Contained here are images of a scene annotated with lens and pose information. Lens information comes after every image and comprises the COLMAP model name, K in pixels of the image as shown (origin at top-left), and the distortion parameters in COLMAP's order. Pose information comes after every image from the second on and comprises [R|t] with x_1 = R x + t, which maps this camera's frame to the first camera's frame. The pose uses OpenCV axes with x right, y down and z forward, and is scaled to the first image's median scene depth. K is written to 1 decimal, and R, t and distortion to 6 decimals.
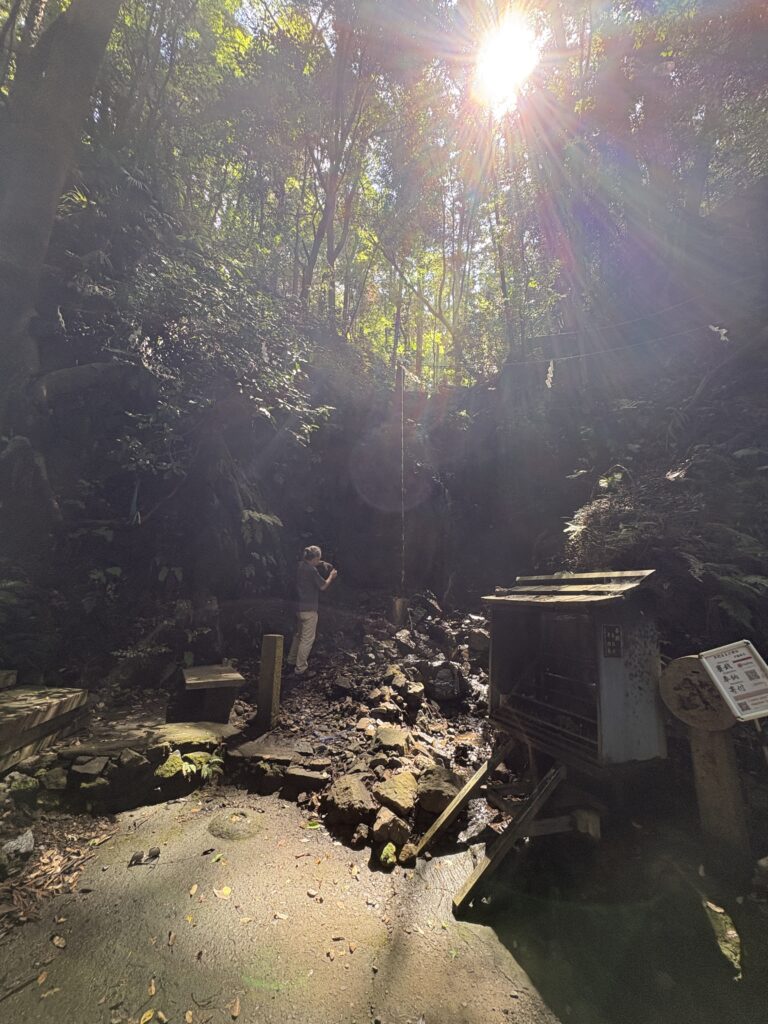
lens RADIAL K [[418.7, 0, 385.4], [0, 418.7, 508.5], [0, 0, 1]] dist [-0.001725, 0.000392]
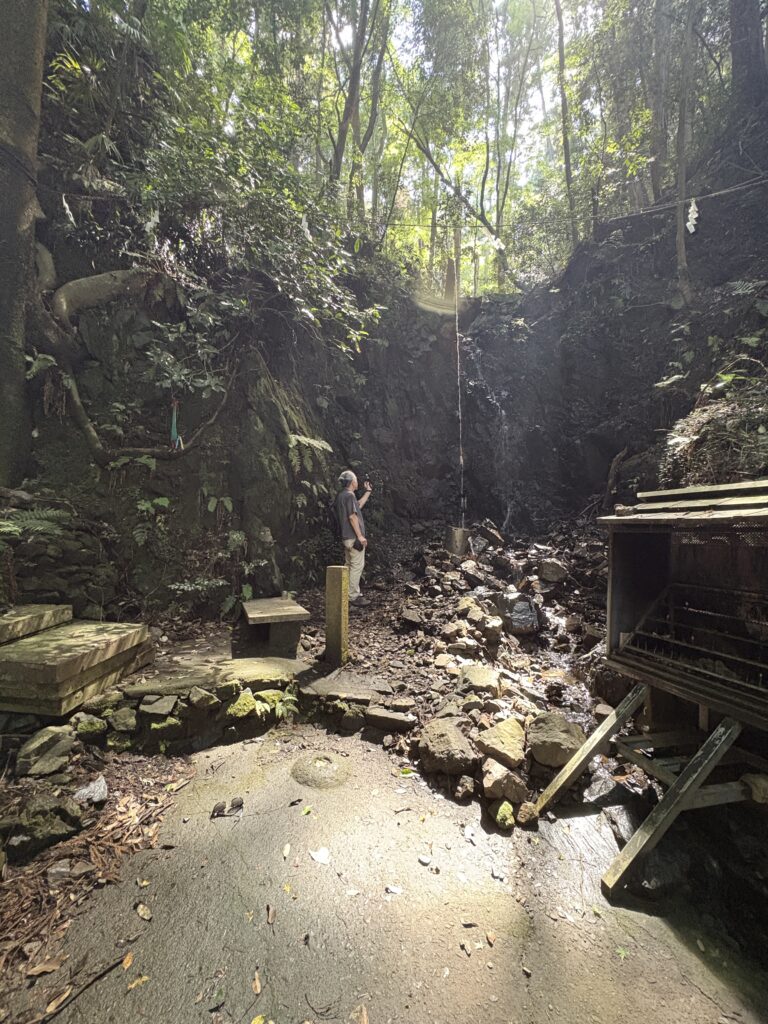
lens RADIAL K [[418.7, 0, 382.5], [0, 418.7, 511.8], [0, 0, 1]] dist [-0.001725, 0.000392]
pose [[0.995560, -0.020555, -0.091861, -0.080940], [0.034906, 0.986907, 0.157469, 0.045924], [0.087422, -0.159977, 0.983242, 0.135288]]
